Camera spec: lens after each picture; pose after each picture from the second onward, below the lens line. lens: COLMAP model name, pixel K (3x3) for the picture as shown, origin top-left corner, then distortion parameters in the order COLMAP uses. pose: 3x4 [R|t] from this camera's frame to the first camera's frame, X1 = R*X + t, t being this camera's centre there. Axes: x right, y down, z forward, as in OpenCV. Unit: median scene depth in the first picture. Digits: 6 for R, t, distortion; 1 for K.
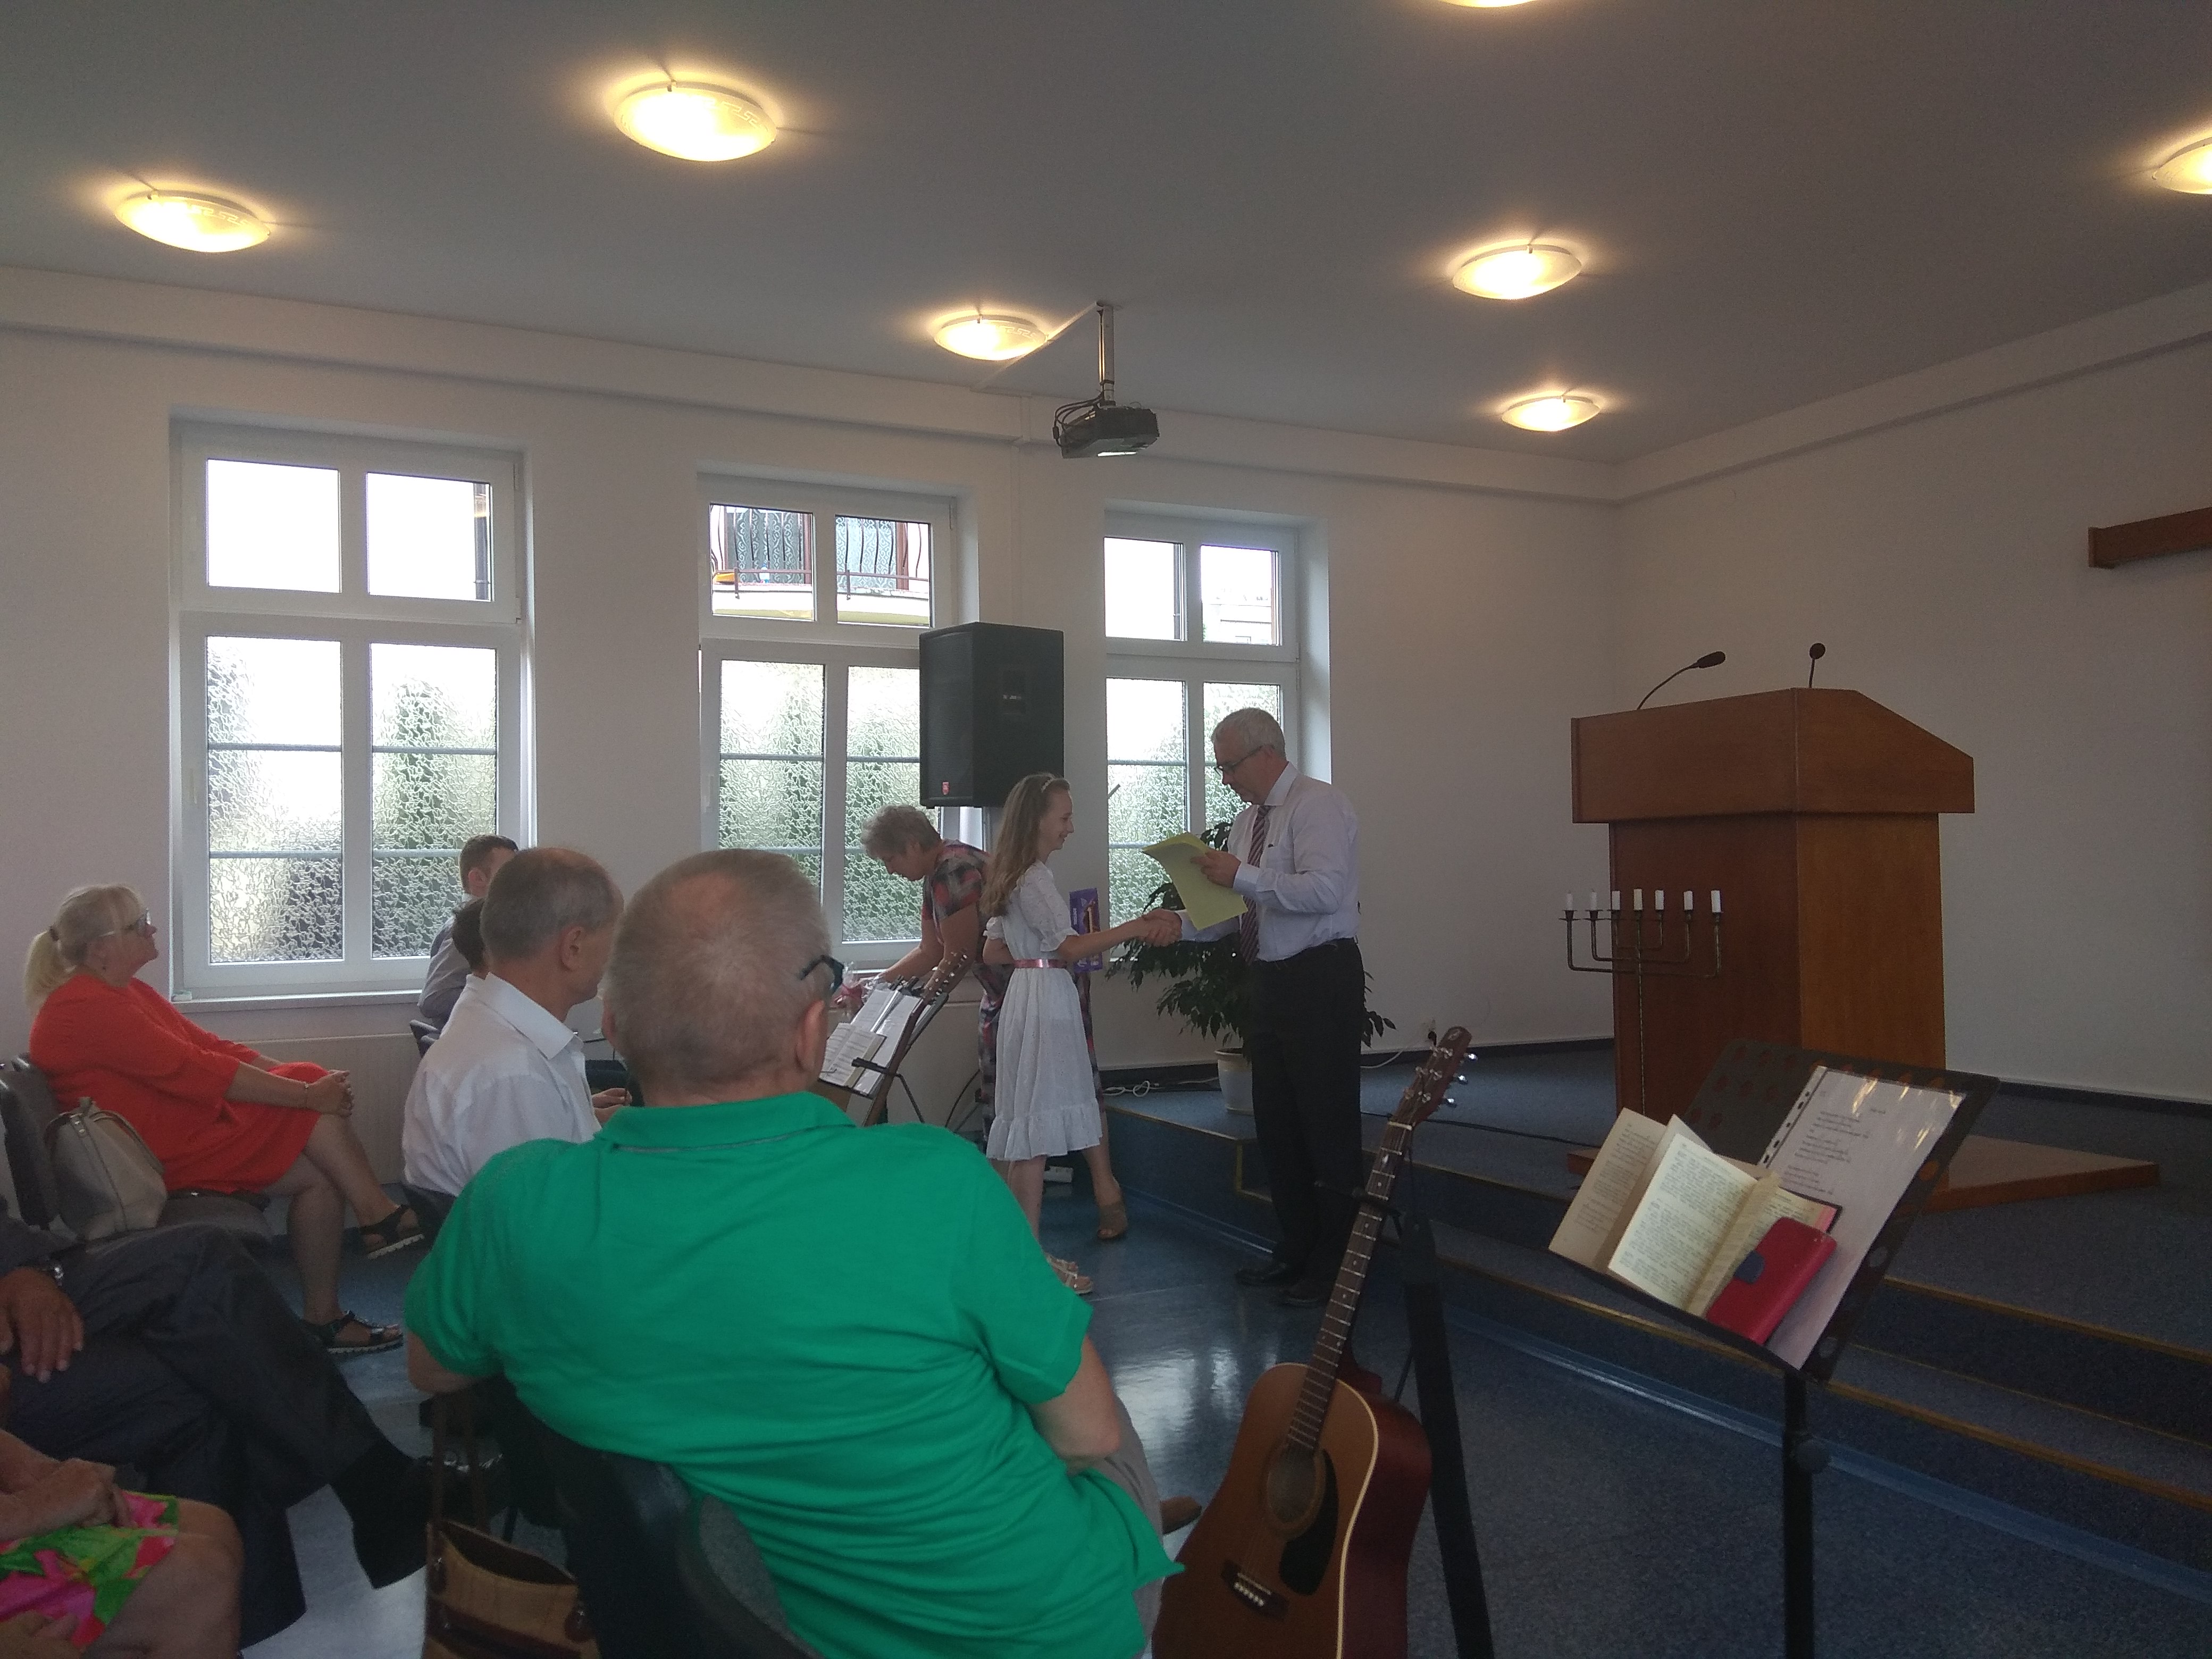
lens RADIAL K [[1769.3, 0, 1125.6], [0, 1769.3, 866.7], [0, 0, 1]] dist [0.121560, -0.223719]
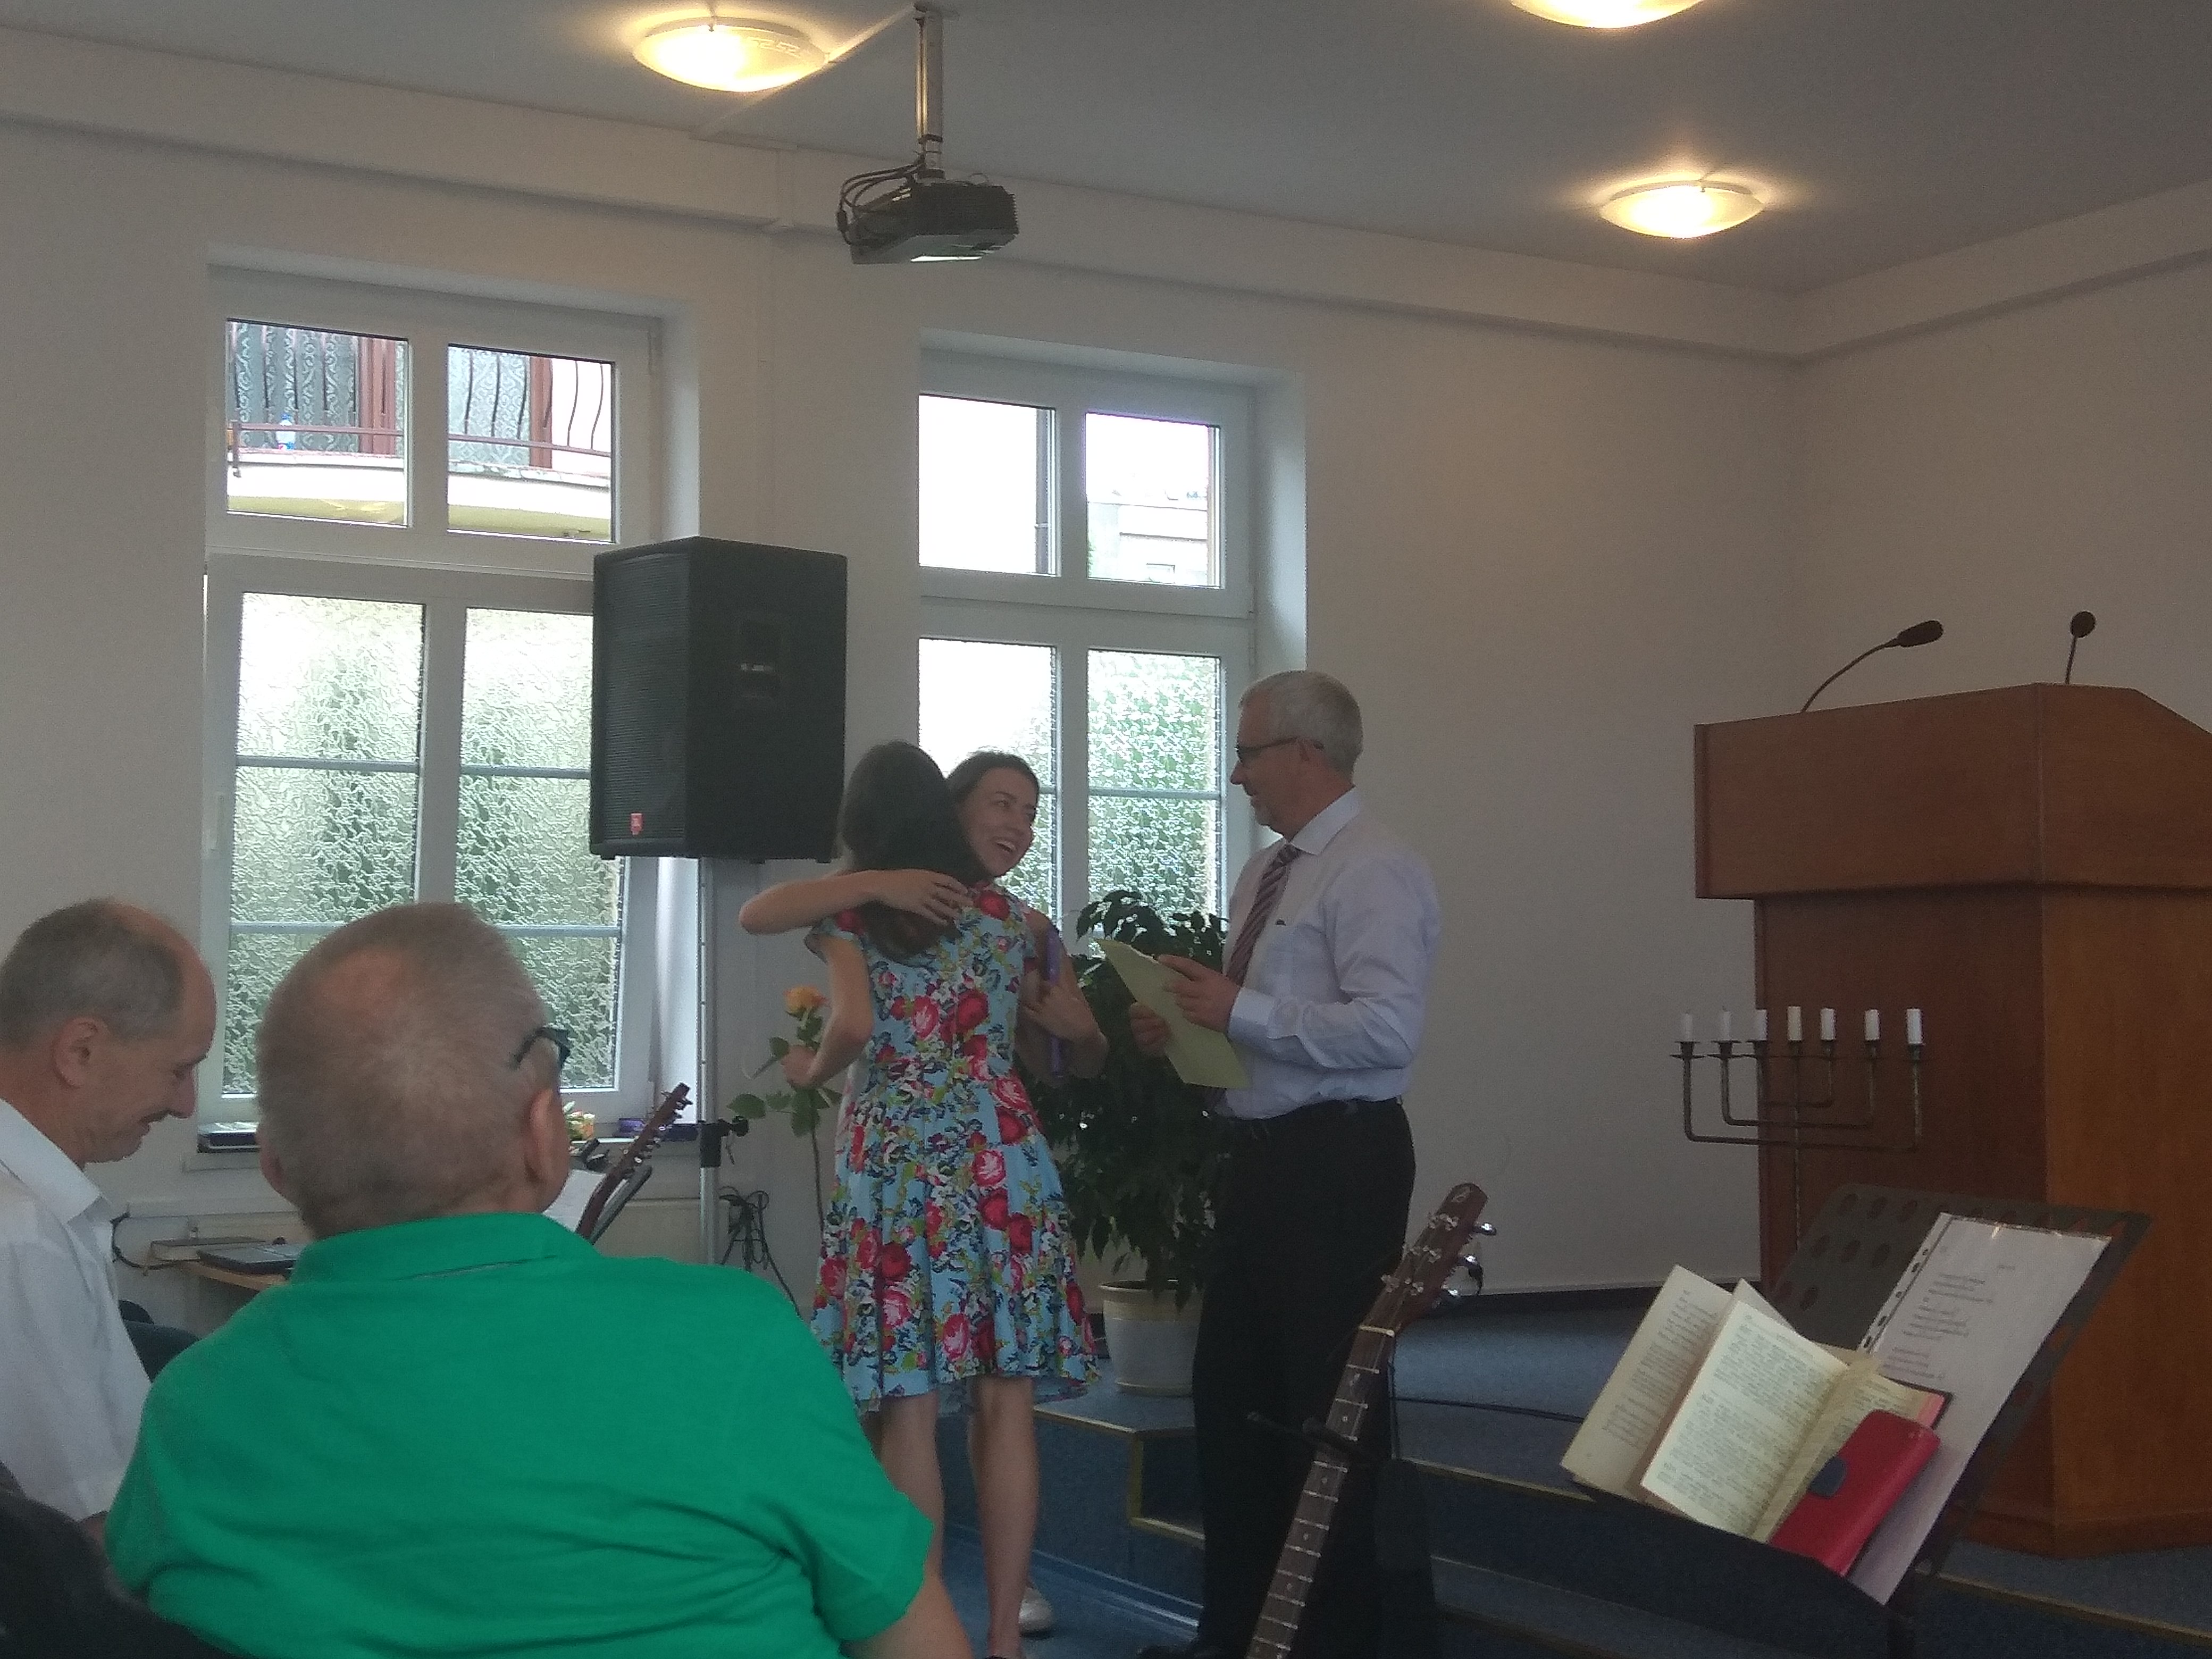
lens RADIAL K [[3381.4, 0, 1169.4], [0, 3381.4, 905.6], [0, 0, 1]] dist [0.128379, -0.106706]
pose [[0.997428, 0.016450, 0.069766, -0.007066], [-0.014585, 0.999525, -0.027165, 0.011904], [-0.070179, 0.026078, 0.997193, -0.133590]]
